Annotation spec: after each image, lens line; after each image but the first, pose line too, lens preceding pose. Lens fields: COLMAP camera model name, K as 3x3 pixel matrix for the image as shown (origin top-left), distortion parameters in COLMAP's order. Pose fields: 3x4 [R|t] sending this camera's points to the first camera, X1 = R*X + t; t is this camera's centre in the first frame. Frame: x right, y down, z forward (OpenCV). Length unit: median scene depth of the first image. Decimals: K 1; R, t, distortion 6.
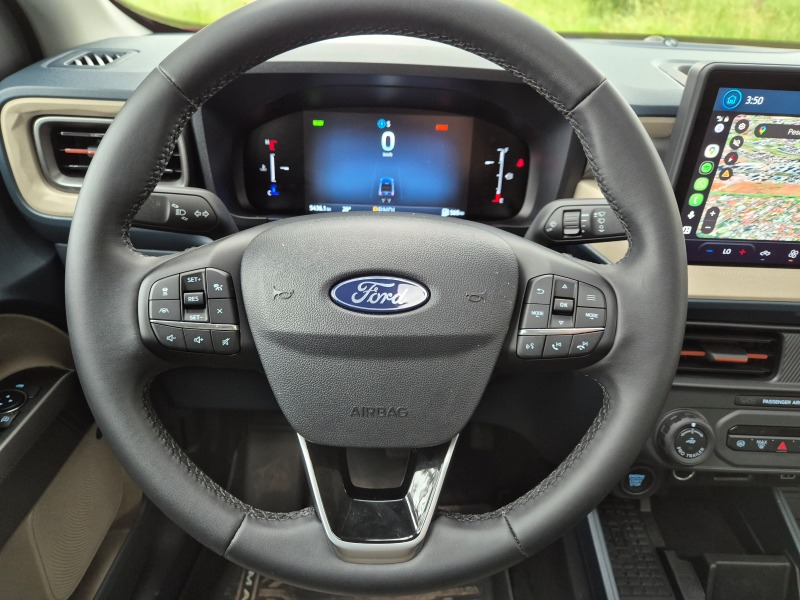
lens RADIAL K [[533.6, 0, 399.9], [0, 533.6, 299.7], [0, 0, 1]] dist [-0.018698, -0.001361]
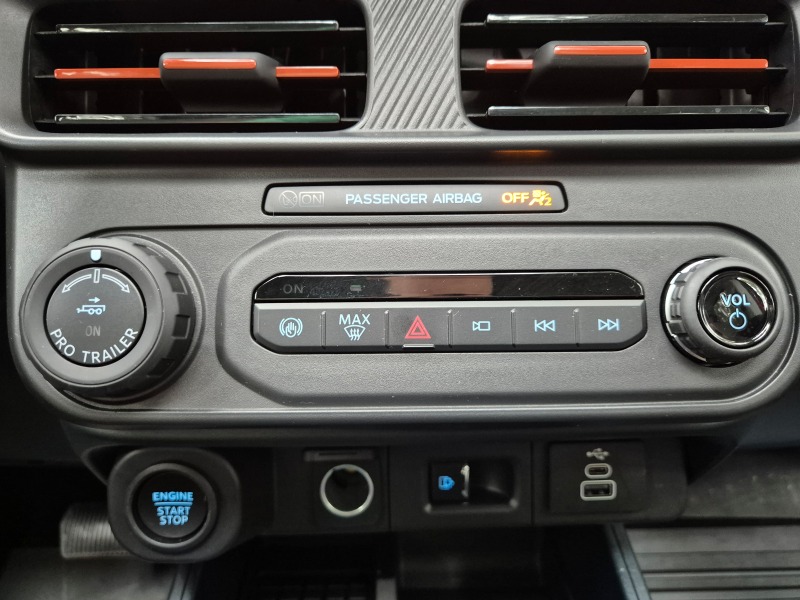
lens RADIAL K [[533.6, 0, 401.0], [0, 533.6, 304.3], [0, 0, 1]] dist [-0.018698, -0.001361]
pose [[0.998409, -0.053681, 0.017252, 0.709174], [0.056214, 0.971498, -0.230285, 0.339148], [-0.004398, 0.230889, 0.972970, 0.672224]]
